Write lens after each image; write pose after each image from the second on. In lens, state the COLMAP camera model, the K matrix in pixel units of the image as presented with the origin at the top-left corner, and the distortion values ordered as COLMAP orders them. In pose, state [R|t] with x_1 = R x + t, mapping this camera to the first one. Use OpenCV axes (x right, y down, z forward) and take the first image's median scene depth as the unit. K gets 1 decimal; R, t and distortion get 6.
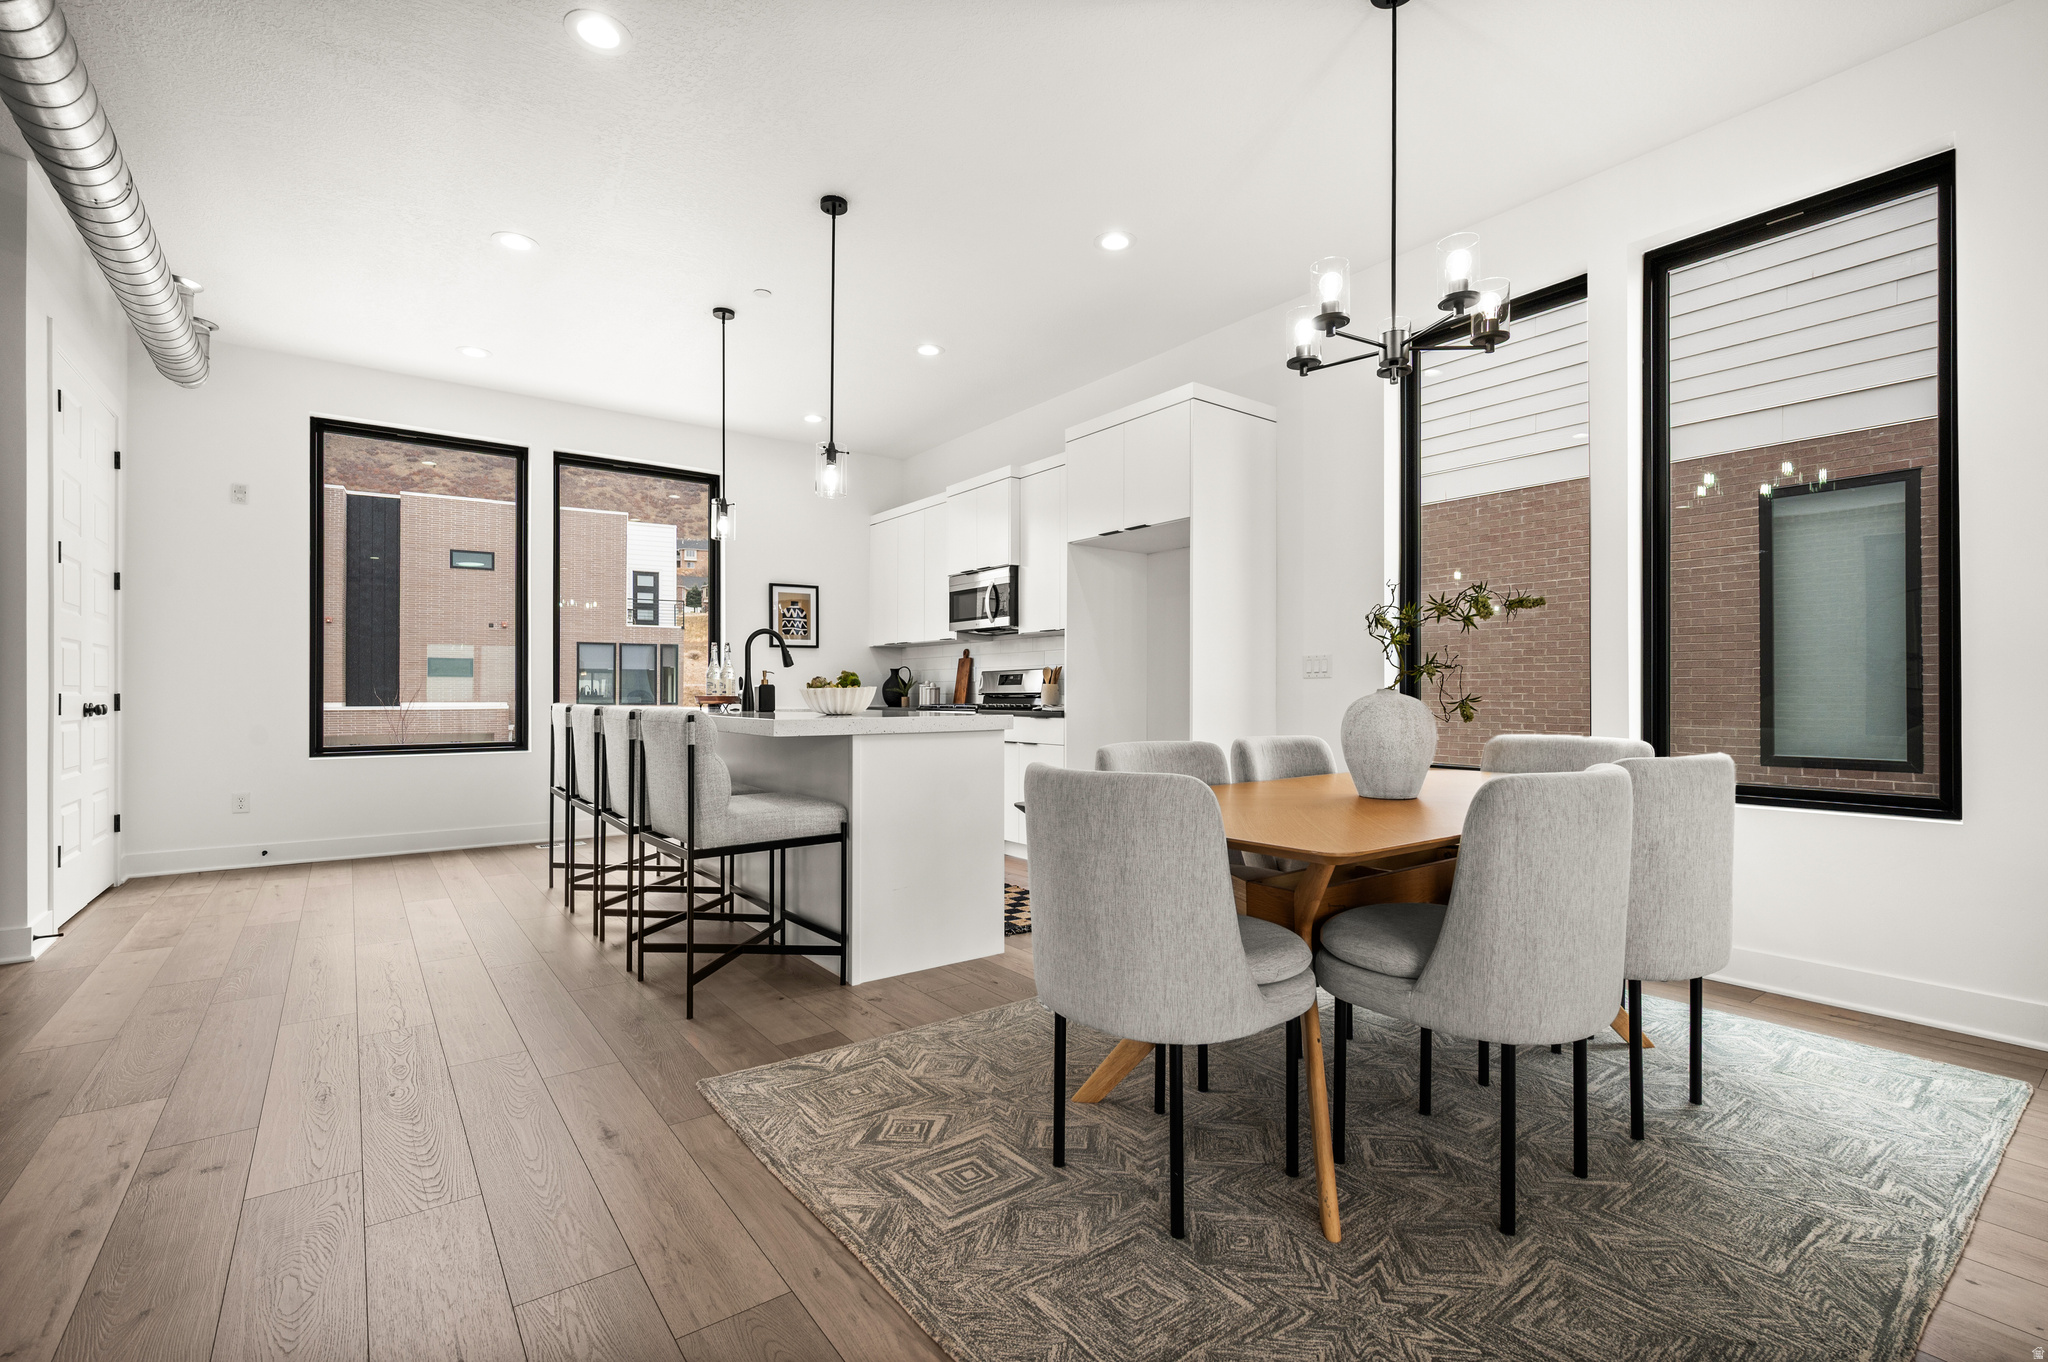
lens RADIAL K [[922.0, 0, 1033.1], [0, 922.0, 683.3], [0, 0, 1]] dist [-0.001468, -0.000275]
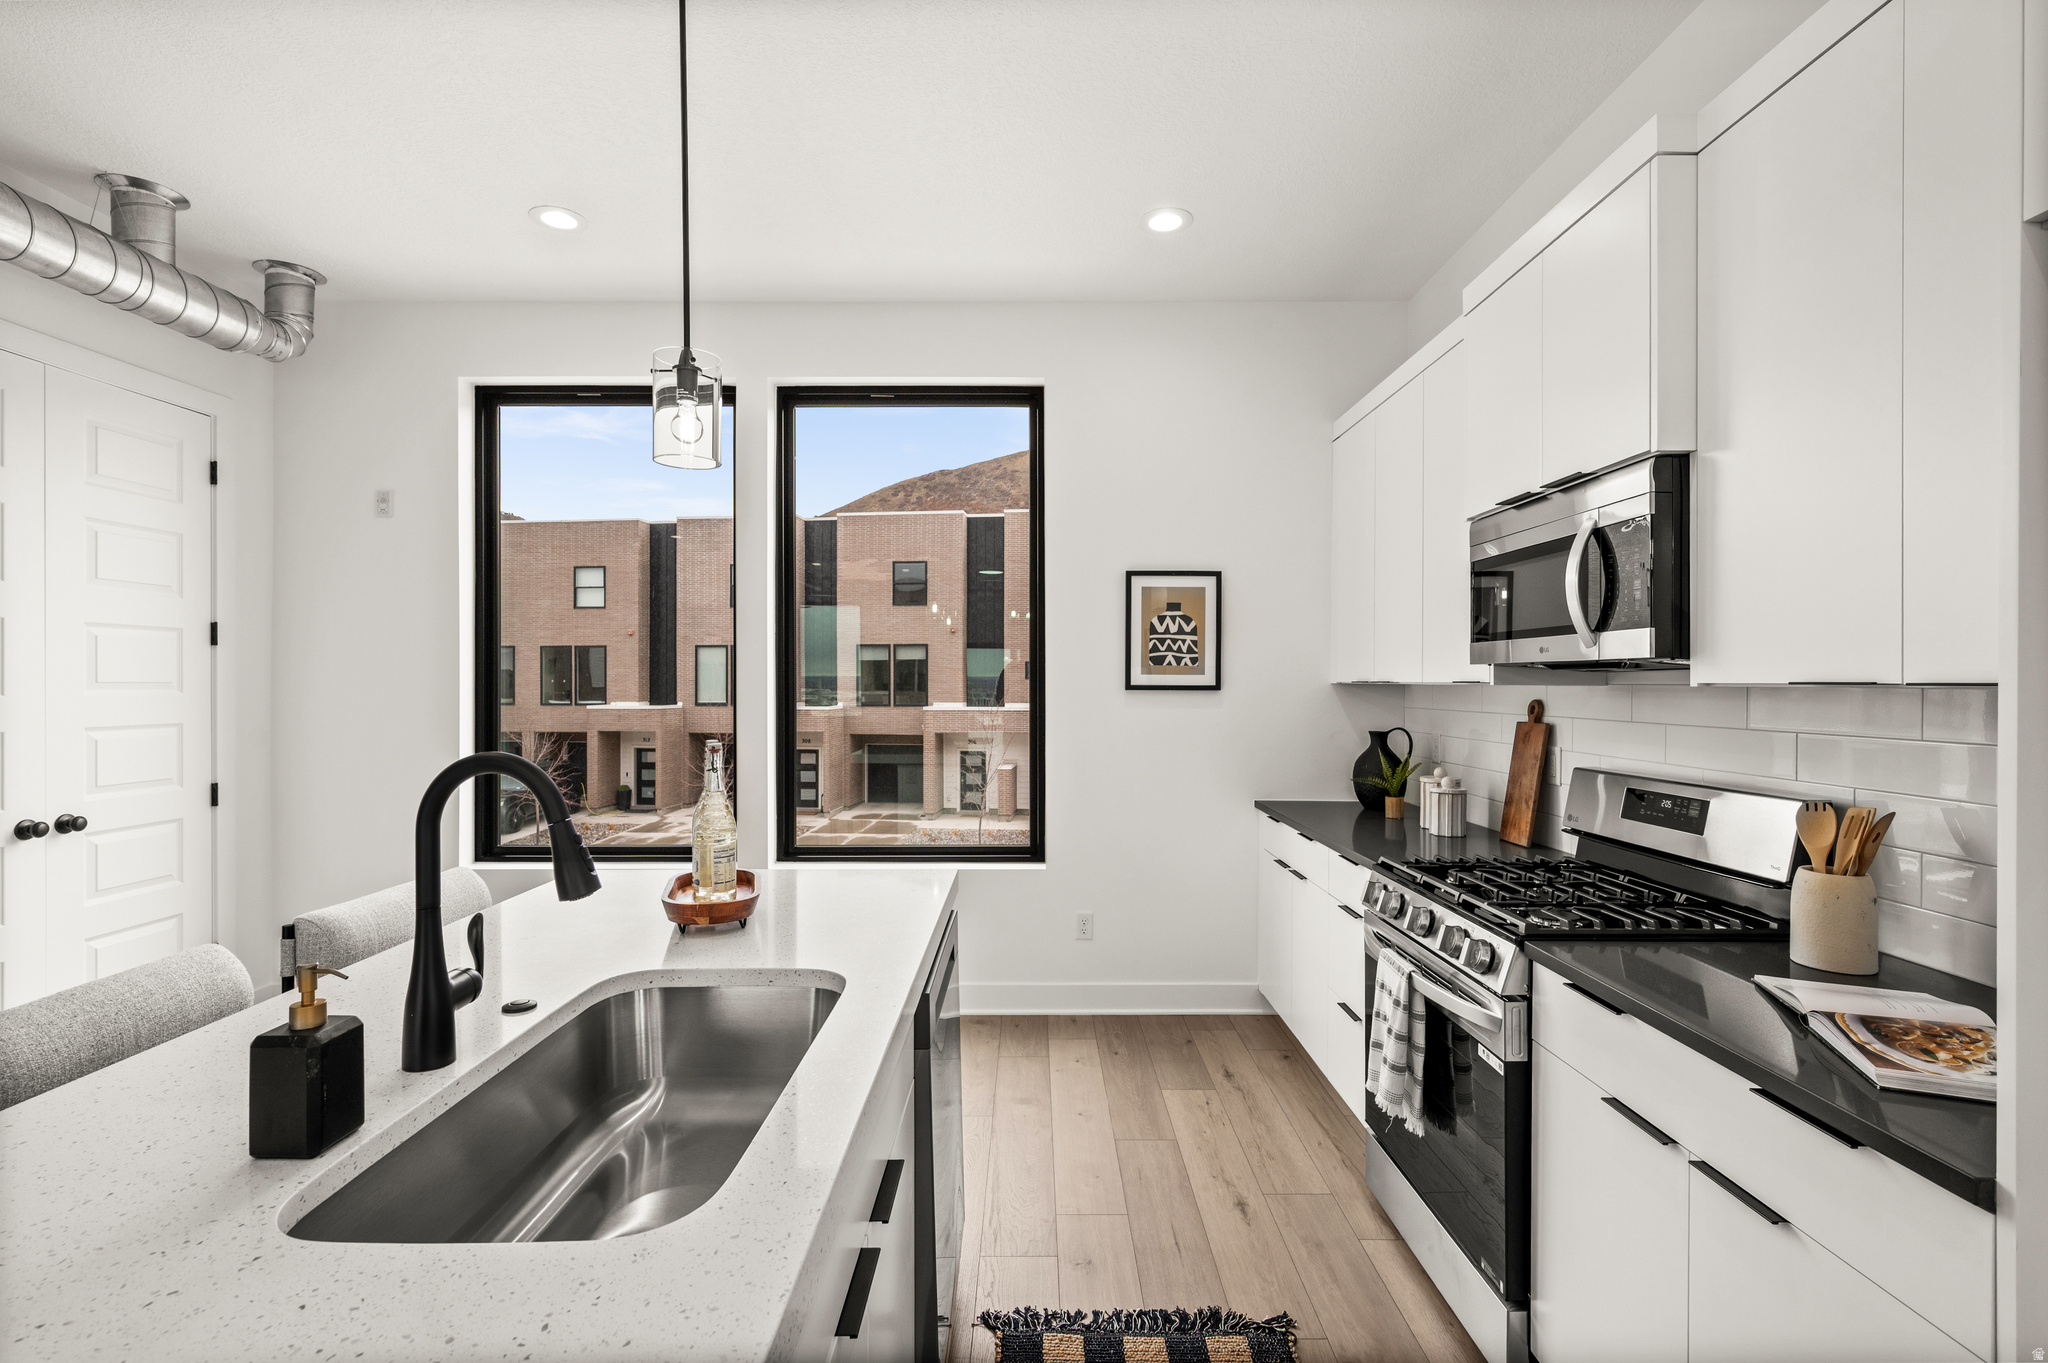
lens RADIAL K [[922.0, 0, 1033.1], [0, 922.0, 683.8], [0, 0, 1]] dist [-0.001468, -0.000275]
pose [[0.798254, 0.001226, -0.602320, -0.005948], [0.006792, 0.999916, 0.011036, -0.057250], [0.602283, -0.012901, 0.798178, 0.621277]]
